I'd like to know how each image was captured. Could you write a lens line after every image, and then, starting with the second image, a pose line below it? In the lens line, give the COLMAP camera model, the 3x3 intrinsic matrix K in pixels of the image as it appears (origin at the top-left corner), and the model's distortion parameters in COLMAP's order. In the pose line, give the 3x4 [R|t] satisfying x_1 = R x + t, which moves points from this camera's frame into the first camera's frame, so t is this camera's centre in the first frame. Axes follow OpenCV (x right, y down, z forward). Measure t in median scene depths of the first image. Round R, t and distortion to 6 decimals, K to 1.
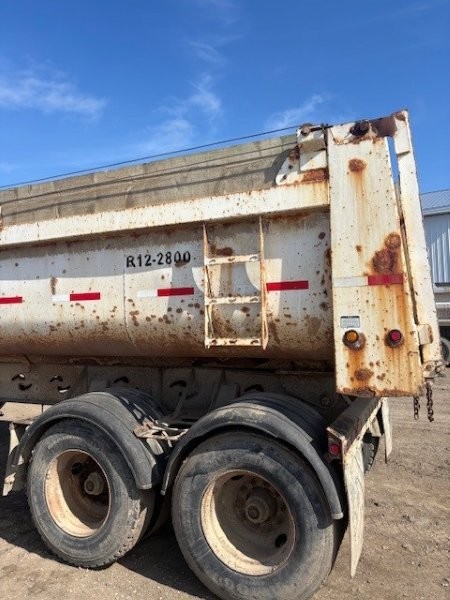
lens RADIAL K [[451.6, 0, 225.0], [0, 451.6, 300.0], [0, 0, 1]] dist [0.002902, -0.001503]
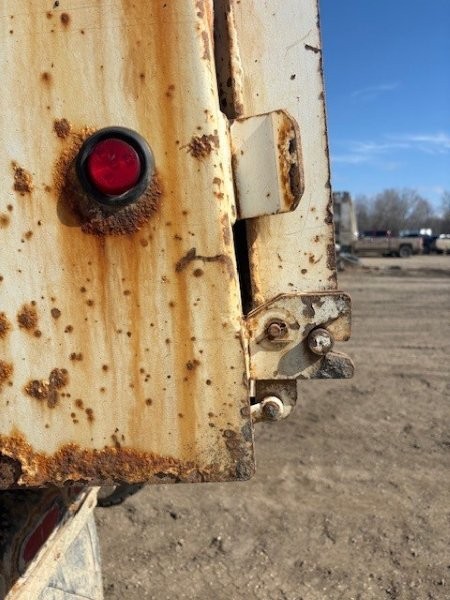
lens RADIAL K [[451.6, 0, 225.0], [0, 451.6, 300.0], [0, 0, 1]] dist [0.002902, -0.001503]
pose [[0.939590, -0.038321, 0.340149, 0.355963], [-0.023451, 0.984172, 0.175657, 0.099119], [-0.341497, -0.173022, 0.923820, 0.811568]]
